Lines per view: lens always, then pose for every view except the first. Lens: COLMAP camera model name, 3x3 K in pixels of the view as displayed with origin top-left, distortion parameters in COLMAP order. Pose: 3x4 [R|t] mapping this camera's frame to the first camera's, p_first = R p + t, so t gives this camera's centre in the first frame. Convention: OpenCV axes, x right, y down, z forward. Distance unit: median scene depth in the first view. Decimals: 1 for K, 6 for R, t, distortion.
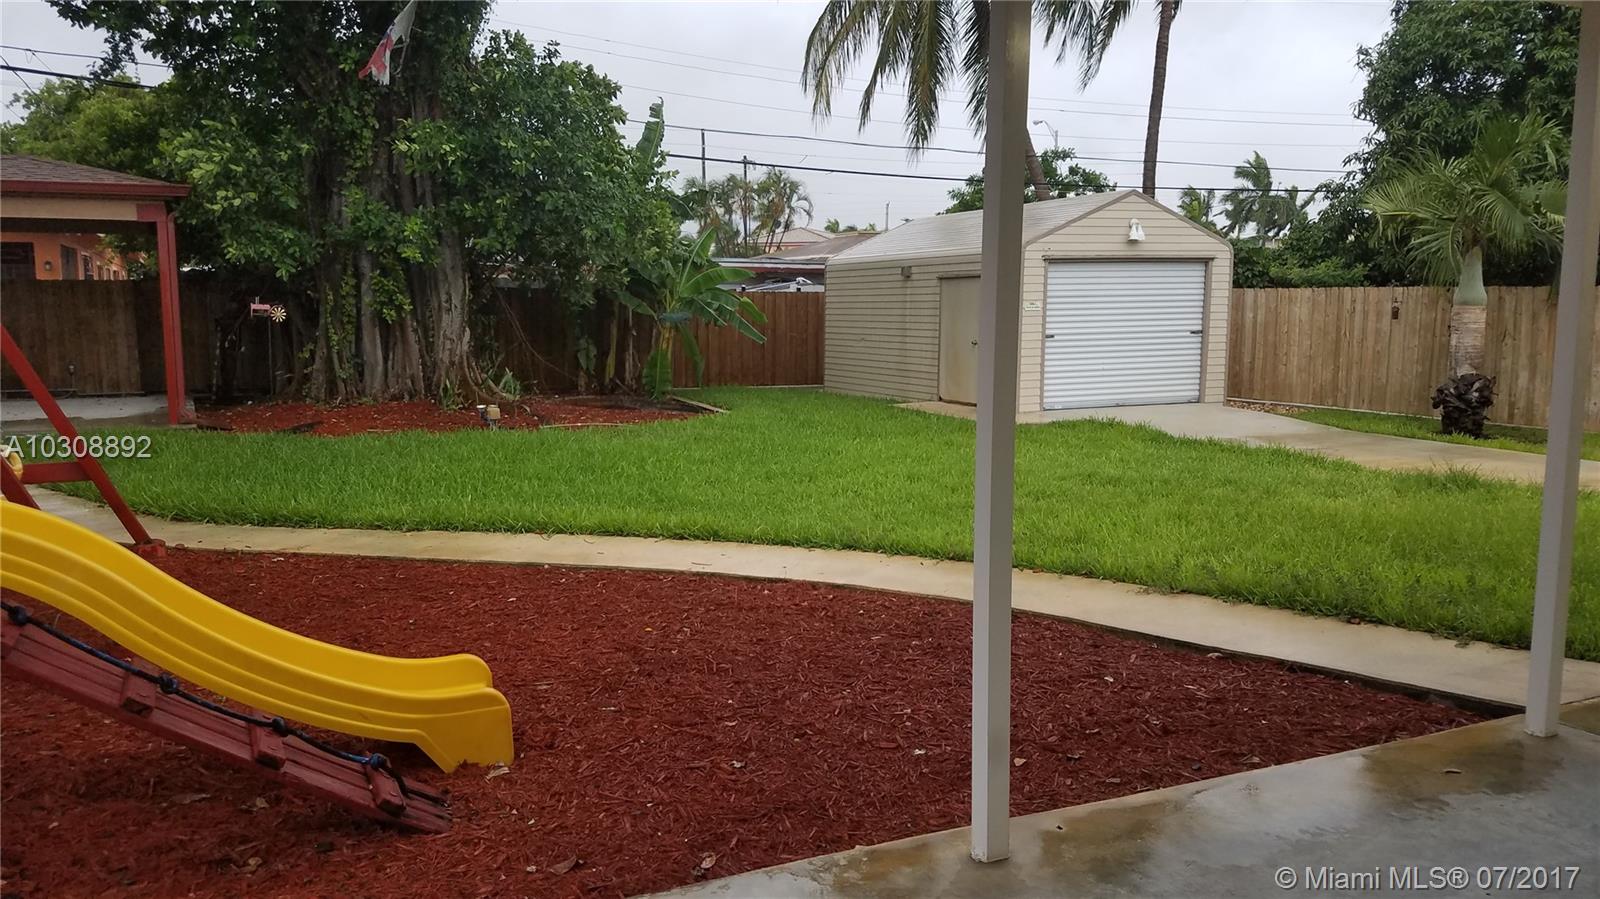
lens RADIAL K [[1202.2, 0, 777.7], [0, 1202.2, 484.1], [0, 0, 1]] dist [0.200153, -0.374362]
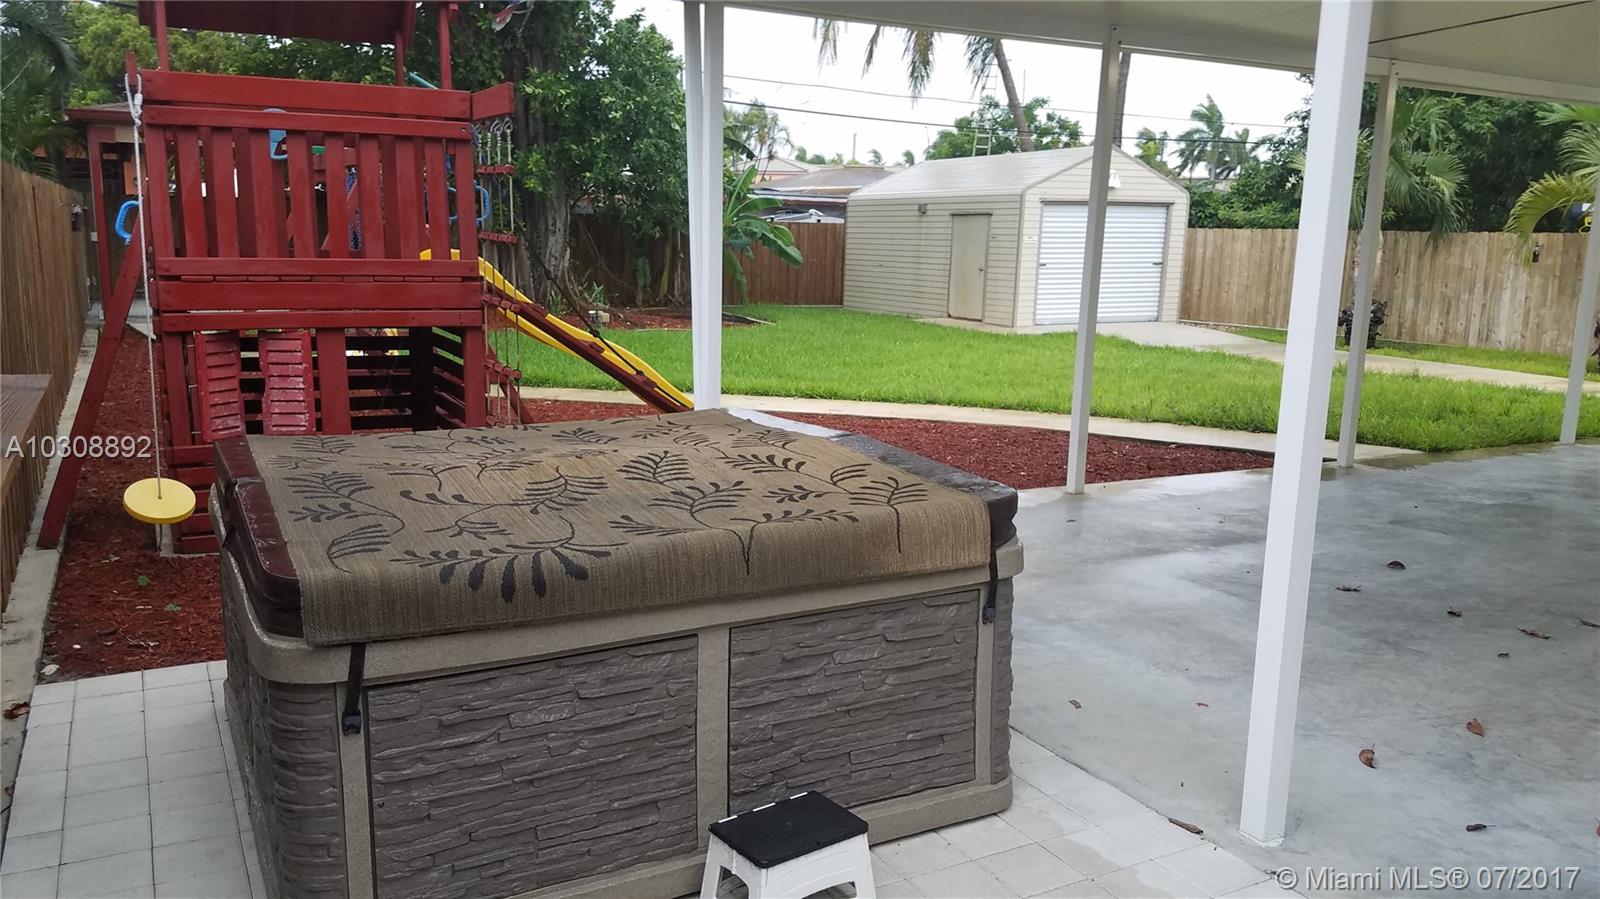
lens RADIAL K [[1151.5, 0, 805.0], [0, 1151.5, 486.5], [0, 0, 1]] dist [0.232331, -0.478484]
pose [[0.998668, 0.011897, 0.050199, -0.068886], [-0.015199, 0.997710, 0.065901, 0.026887], [-0.049300, -0.066576, 0.996563, -0.175331]]
